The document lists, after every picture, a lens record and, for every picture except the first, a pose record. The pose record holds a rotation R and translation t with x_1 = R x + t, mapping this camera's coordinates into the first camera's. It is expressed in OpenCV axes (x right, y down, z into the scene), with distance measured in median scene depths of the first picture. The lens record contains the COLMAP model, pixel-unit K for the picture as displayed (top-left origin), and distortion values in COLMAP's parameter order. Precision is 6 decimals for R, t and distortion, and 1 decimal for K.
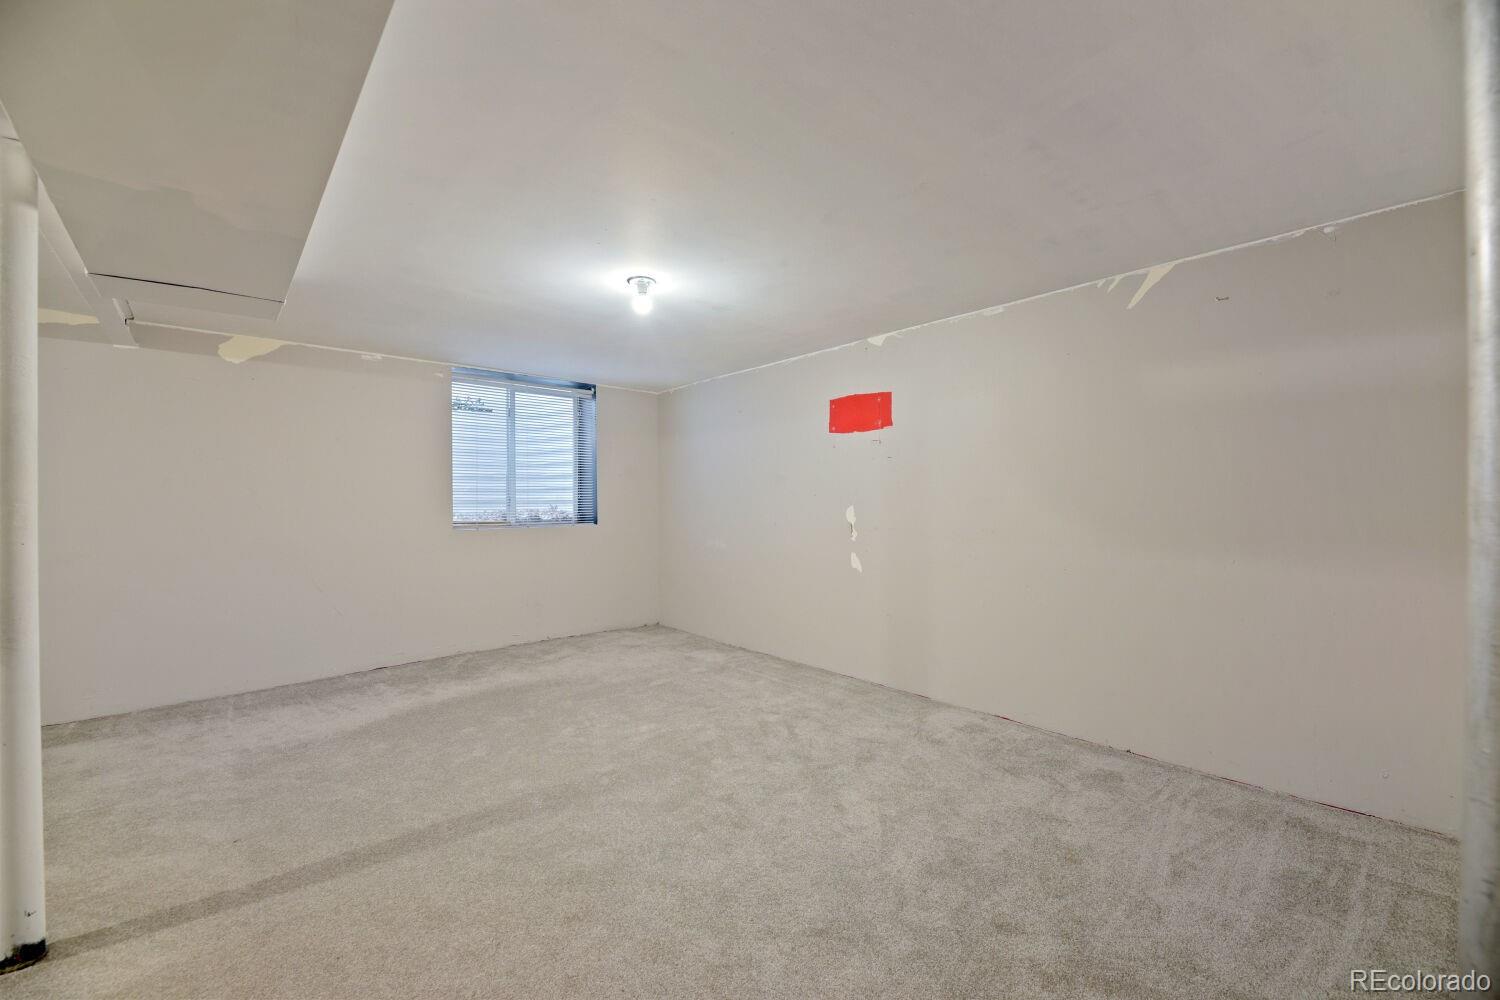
lens RADIAL K [[611.1, 0, 747.3], [0, 611.1, 499.4], [0, 0, 1]] dist [-0.001551, -0.000375]
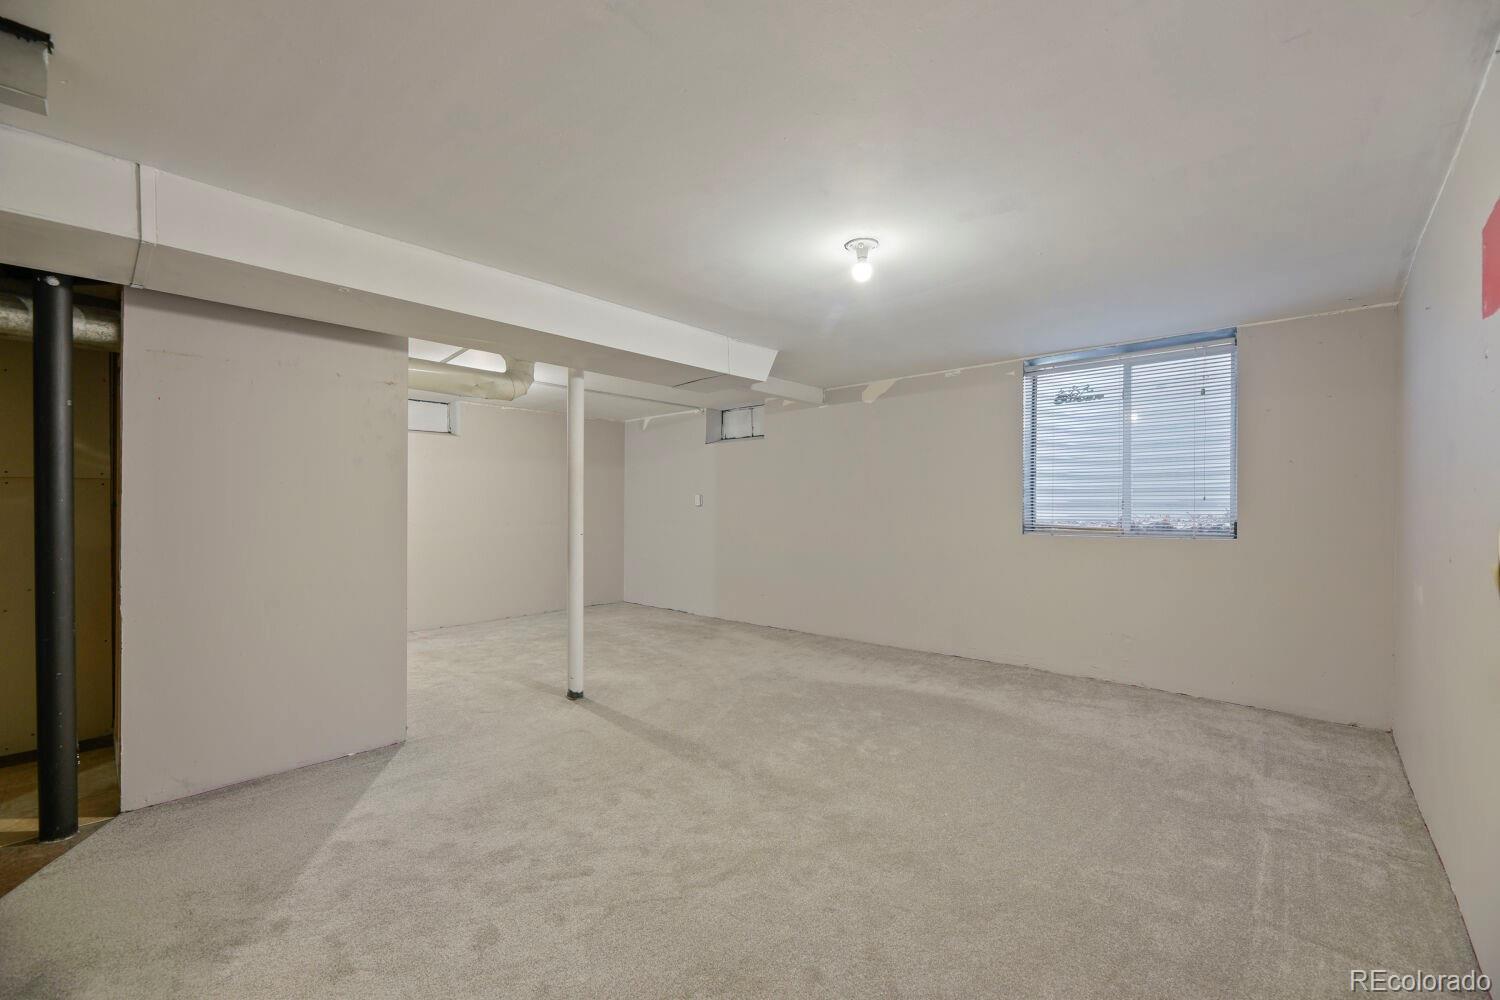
lens RADIAL K [[611.1, 0, 747.3], [0, 611.1, 499.4], [0, 0, 1]] dist [-0.001551, -0.000375]
pose [[0.098993, -0.004434, -0.995078, 0.480740], [0.000677, 0.999990, -0.004388, 0.000479], [0.995088, -0.000239, 0.098995, 0.555058]]
